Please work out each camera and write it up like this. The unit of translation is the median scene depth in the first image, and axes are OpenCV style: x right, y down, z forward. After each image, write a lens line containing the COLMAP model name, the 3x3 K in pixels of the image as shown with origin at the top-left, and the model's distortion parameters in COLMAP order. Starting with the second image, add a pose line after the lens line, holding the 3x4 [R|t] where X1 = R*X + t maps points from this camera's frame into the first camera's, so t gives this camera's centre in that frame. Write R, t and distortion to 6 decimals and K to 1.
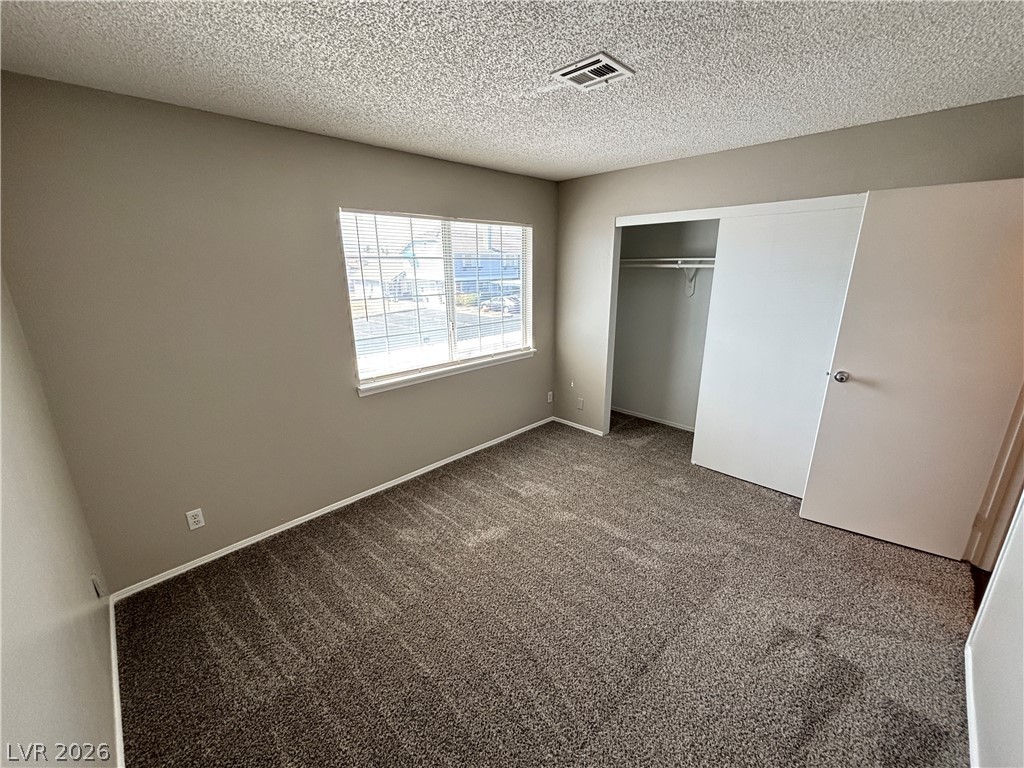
lens RADIAL K [[412.3, 0, 514.3], [0, 412.3, 386.1], [0, 0, 1]] dist [0.007213, -0.002575]
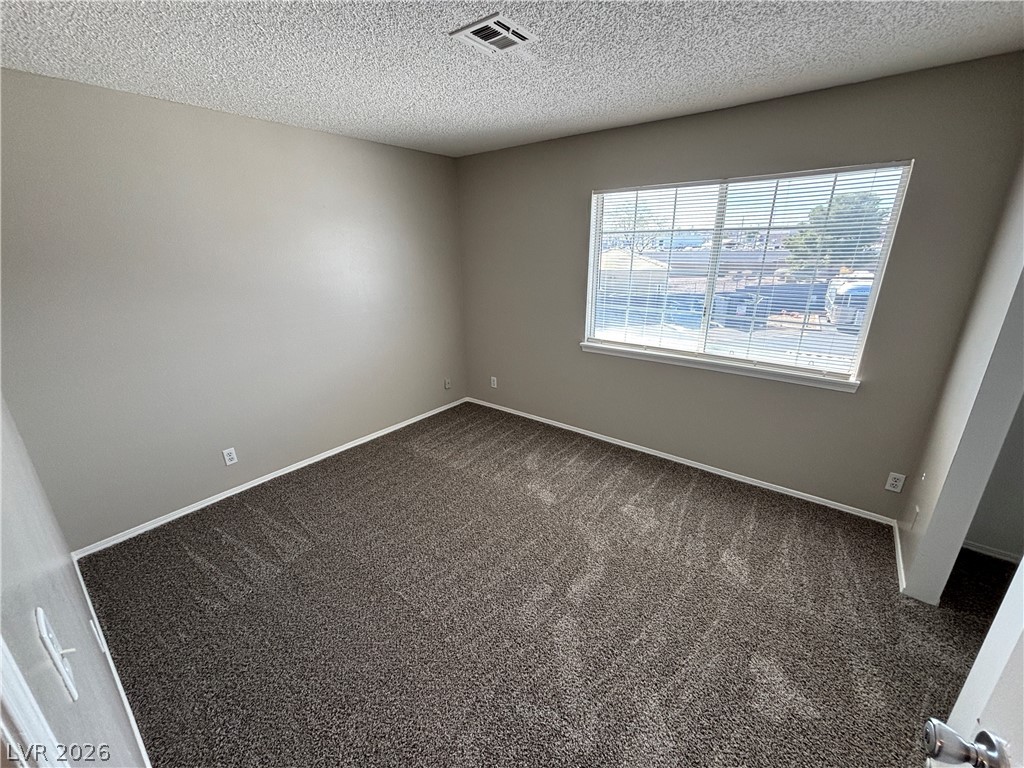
lens RADIAL K [[412.3, 0, 508.4], [0, 412.3, 382.9], [0, 0, 1]] dist [0.007213, -0.002575]
pose [[0.110731, 0.317979, -0.941609, 0.677800], [-0.275481, 0.920132, 0.278331, -0.142272], [0.954908, 0.228575, 0.189485, 0.512262]]
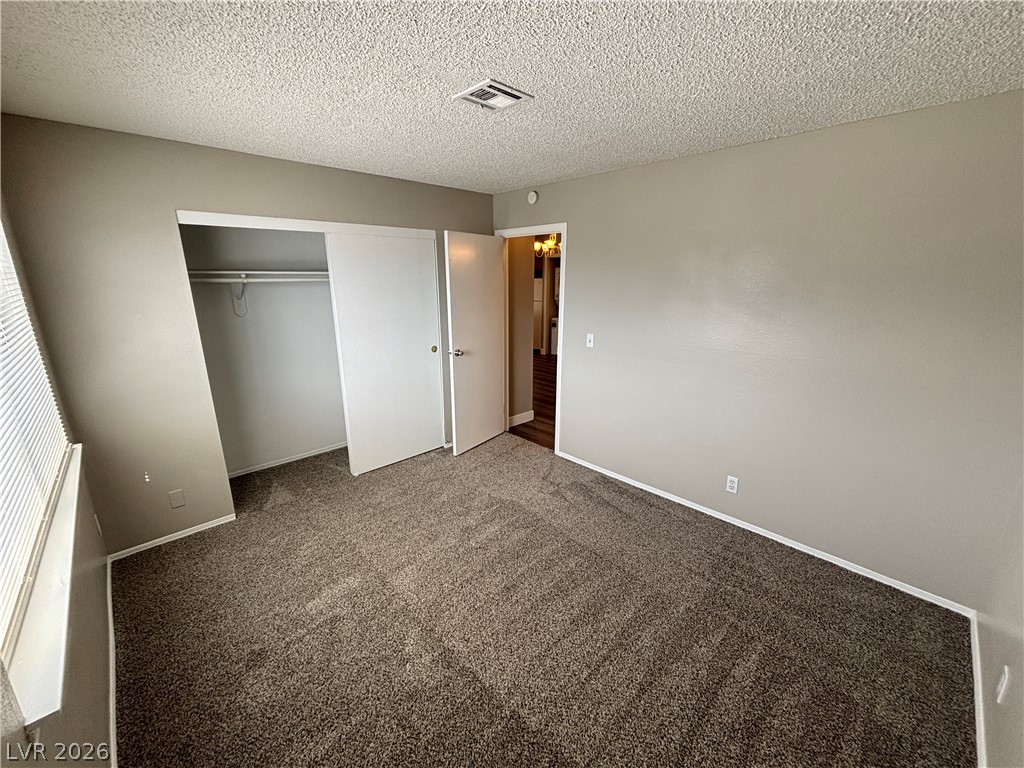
lens RADIAL K [[412.3, 0, 509.1], [0, 412.3, 382.6], [0, 0, 1]] dist [0.007213, -0.002575]
pose [[0.027001, -0.245336, 0.969062, -0.503037], [0.288768, 0.930001, 0.227401, -0.151857], [-0.957018, 0.273694, 0.095957, 0.524985]]
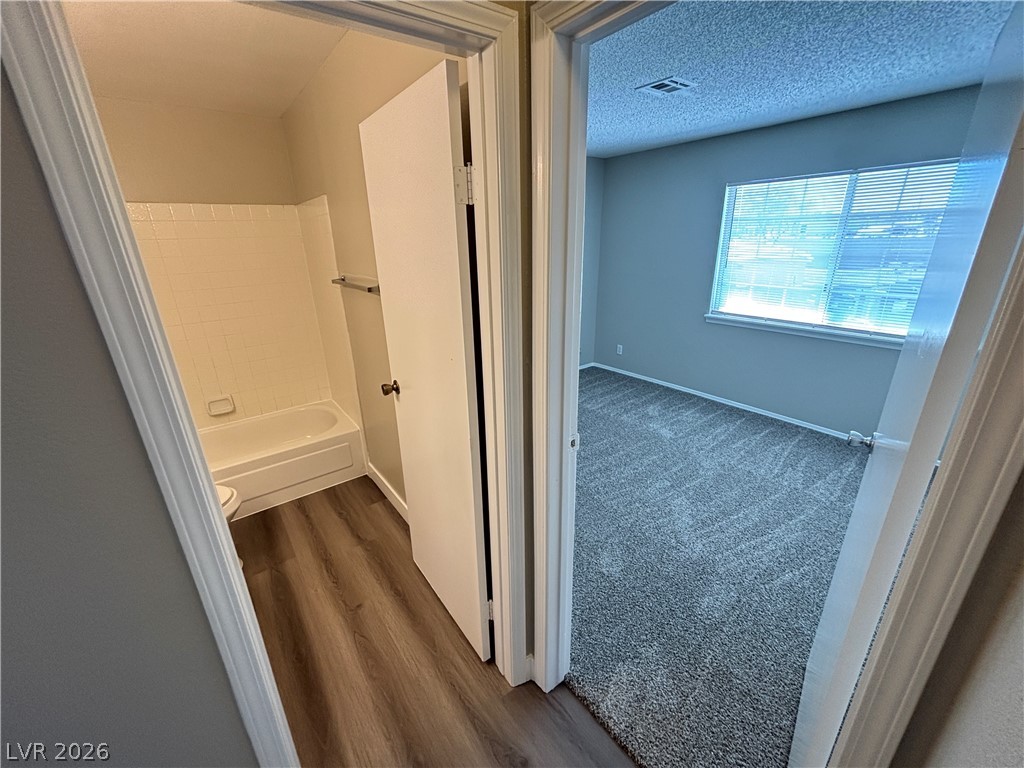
lens RADIAL K [[412.3, 0, 513.5], [0, 412.3, 379.1], [0, 0, 1]] dist [0.007213, -0.002575]
pose [[-0.135078, 0.333241, -0.933115, 0.960340], [-0.269632, 0.893844, 0.358248, -0.110063], [0.953443, 0.299989, -0.030887, 0.418686]]
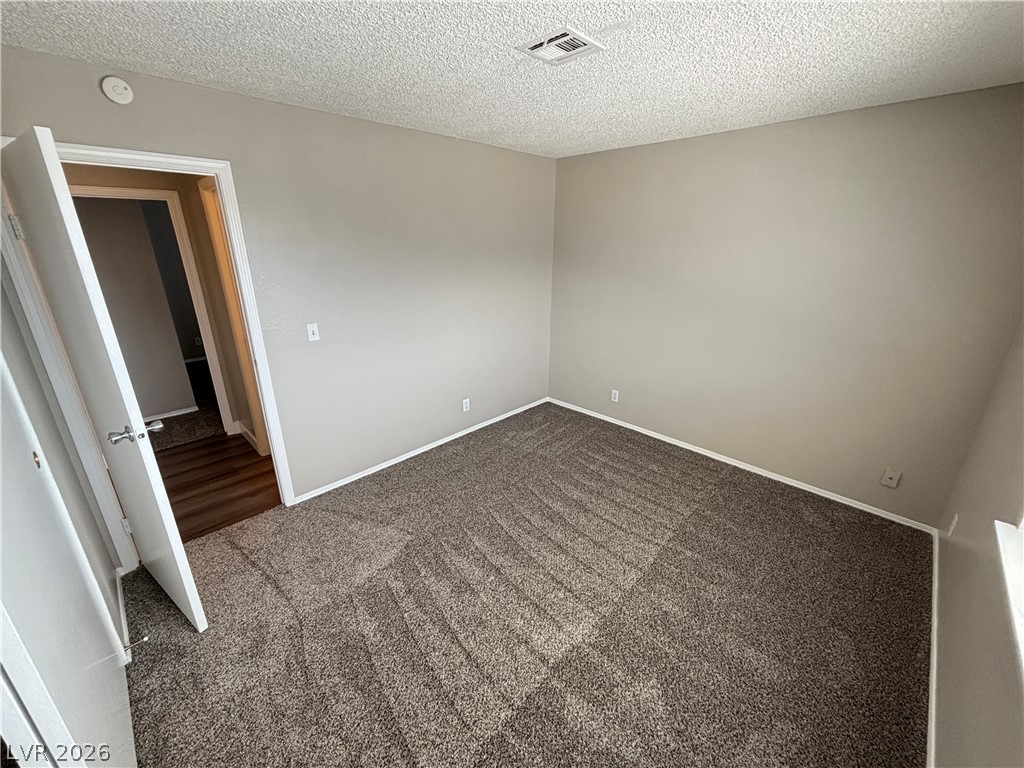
lens RADIAL K [[412.3, 0, 515.5], [0, 412.3, 379.0], [0, 0, 1]] dist [0.007213, -0.002575]
pose [[-0.999973, 0.007229, 0.001102, 0.147724], [0.006527, 0.814381, 0.580294, -0.341405], [0.003297, 0.580285, -0.814407, 1.102665]]
